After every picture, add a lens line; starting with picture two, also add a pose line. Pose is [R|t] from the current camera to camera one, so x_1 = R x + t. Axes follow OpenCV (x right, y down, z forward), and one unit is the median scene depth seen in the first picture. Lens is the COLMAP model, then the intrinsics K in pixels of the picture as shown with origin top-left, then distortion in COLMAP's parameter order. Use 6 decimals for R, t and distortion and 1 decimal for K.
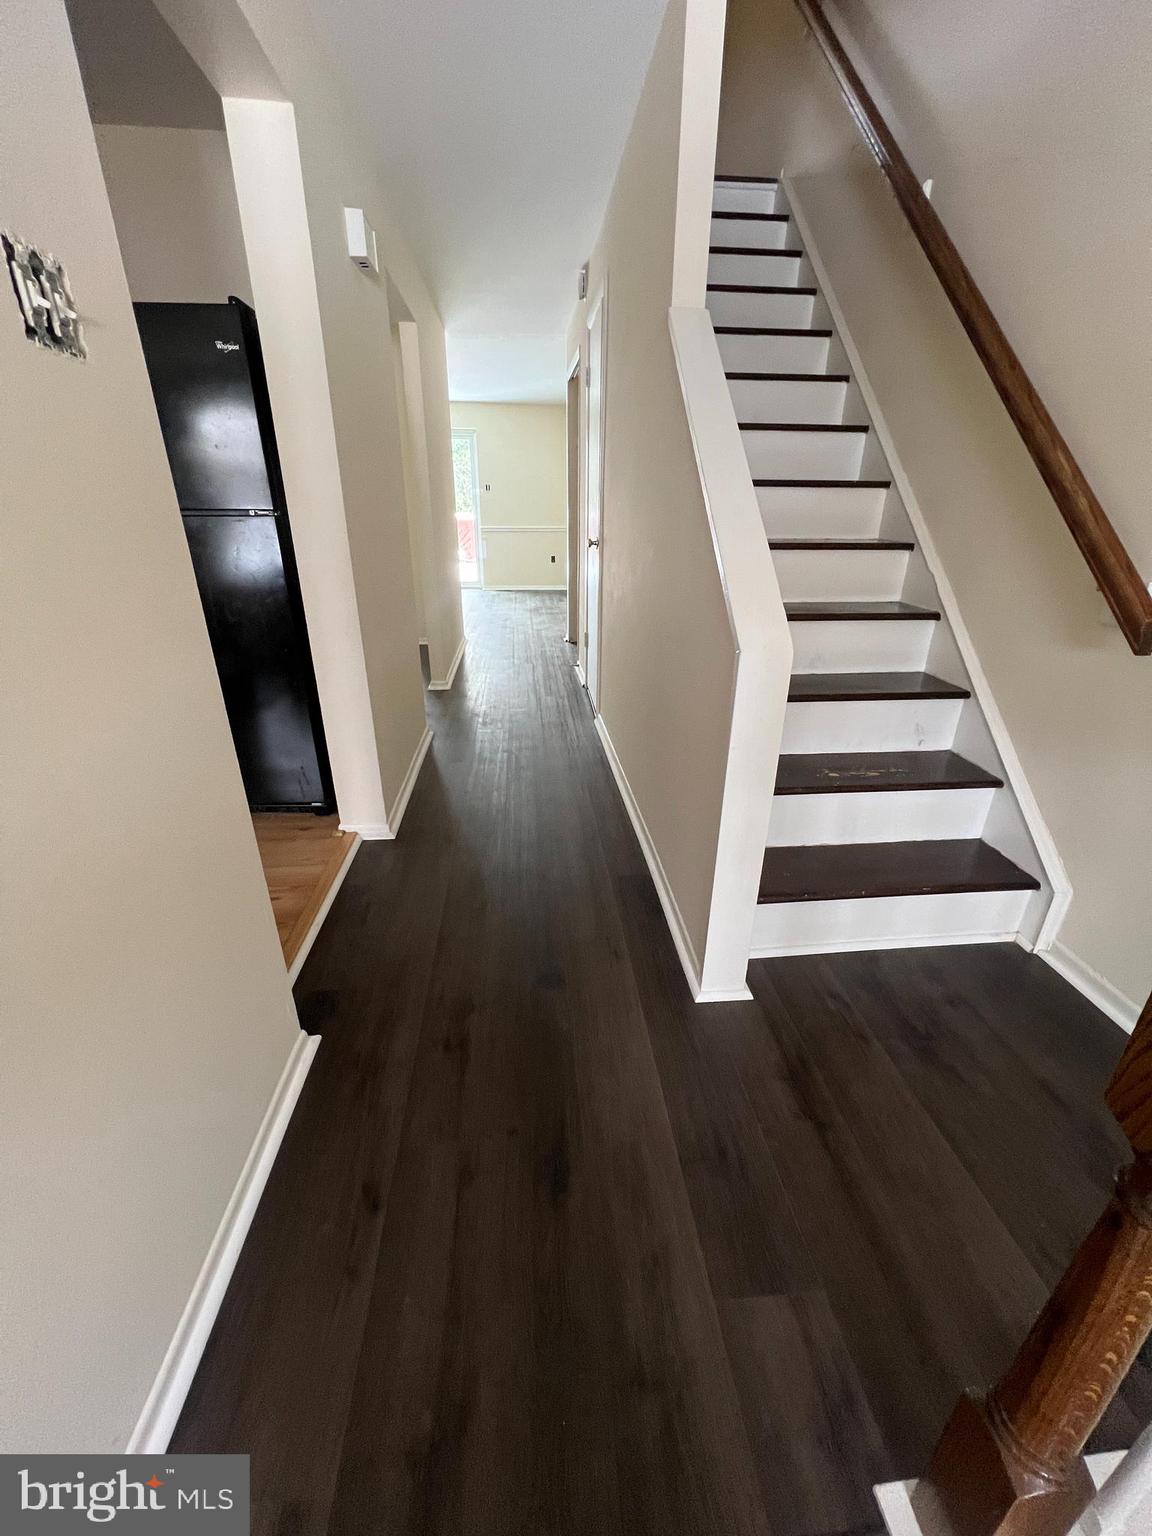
lens RADIAL K [[611.7, 0, 583.1], [0, 611.7, 773.0], [0, 0, 1]] dist [0.001639, 0.000100]
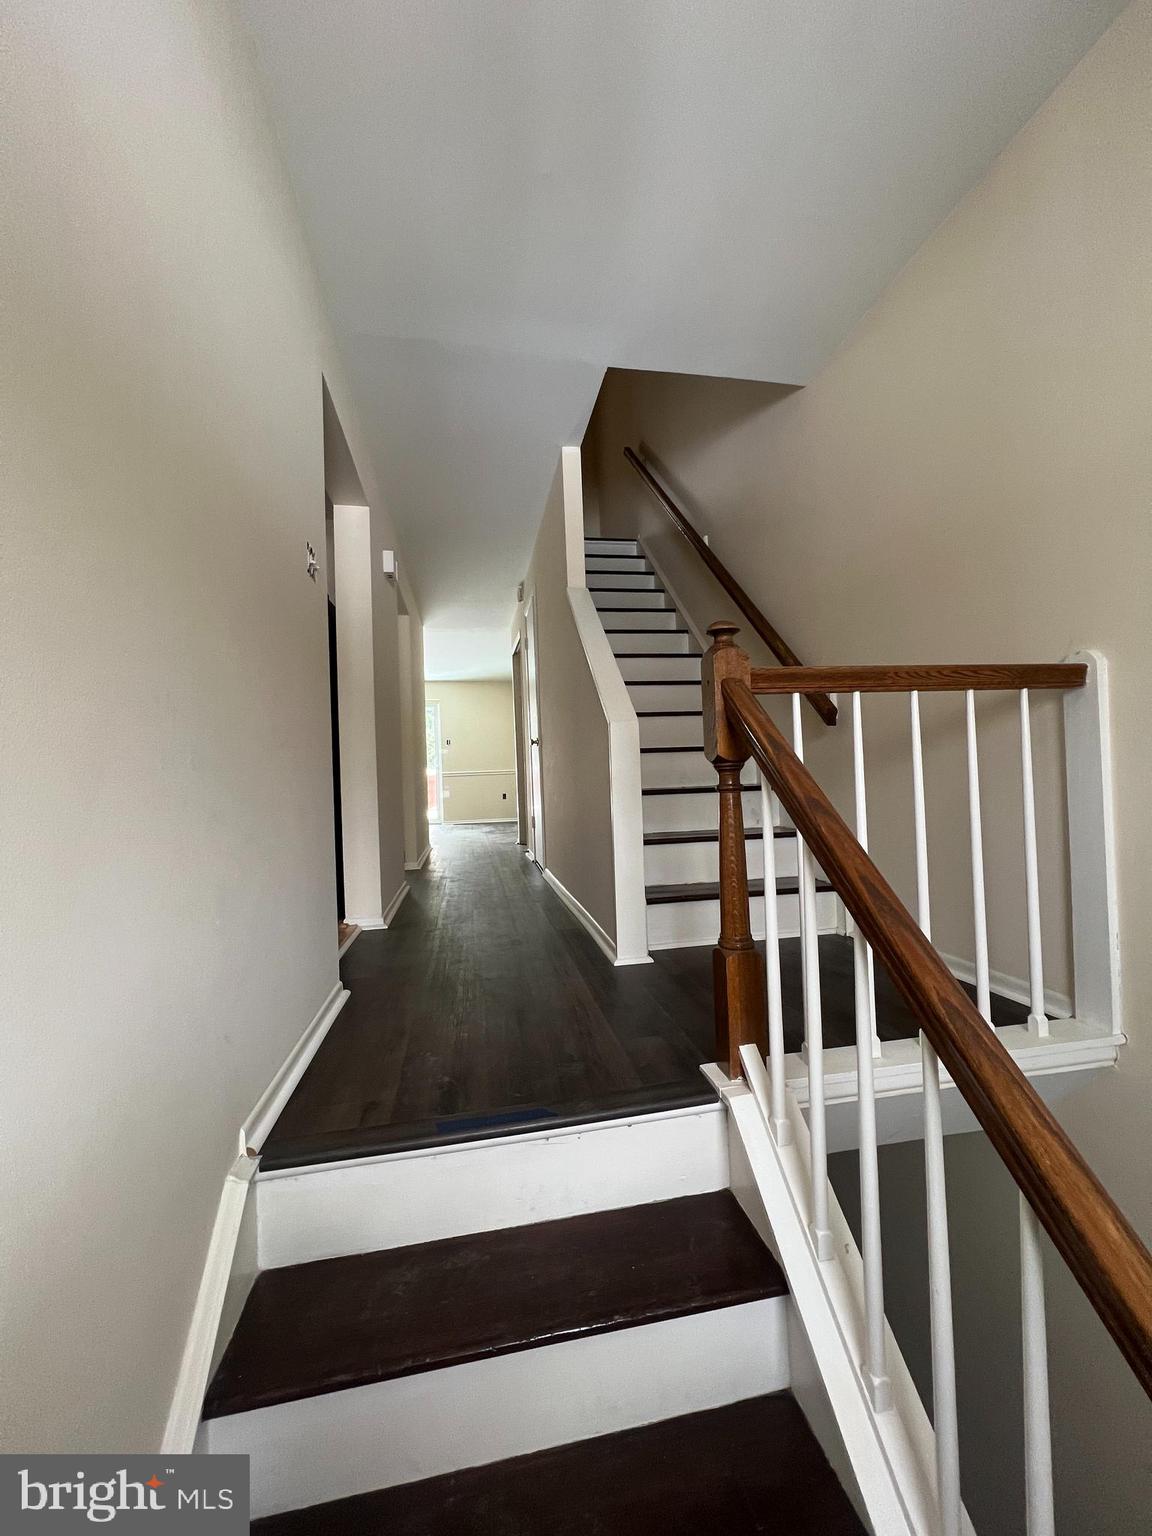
lens RADIAL K [[611.7, 0, 583.1], [0, 611.7, 773.0], [0, 0, 1]] dist [0.001639, 0.000100]
pose [[0.995229, -0.045207, 0.086463, 0.003435], [0.076514, 0.911490, -0.404142, 0.252776], [-0.060541, 0.408830, 0.910600, -0.229333]]
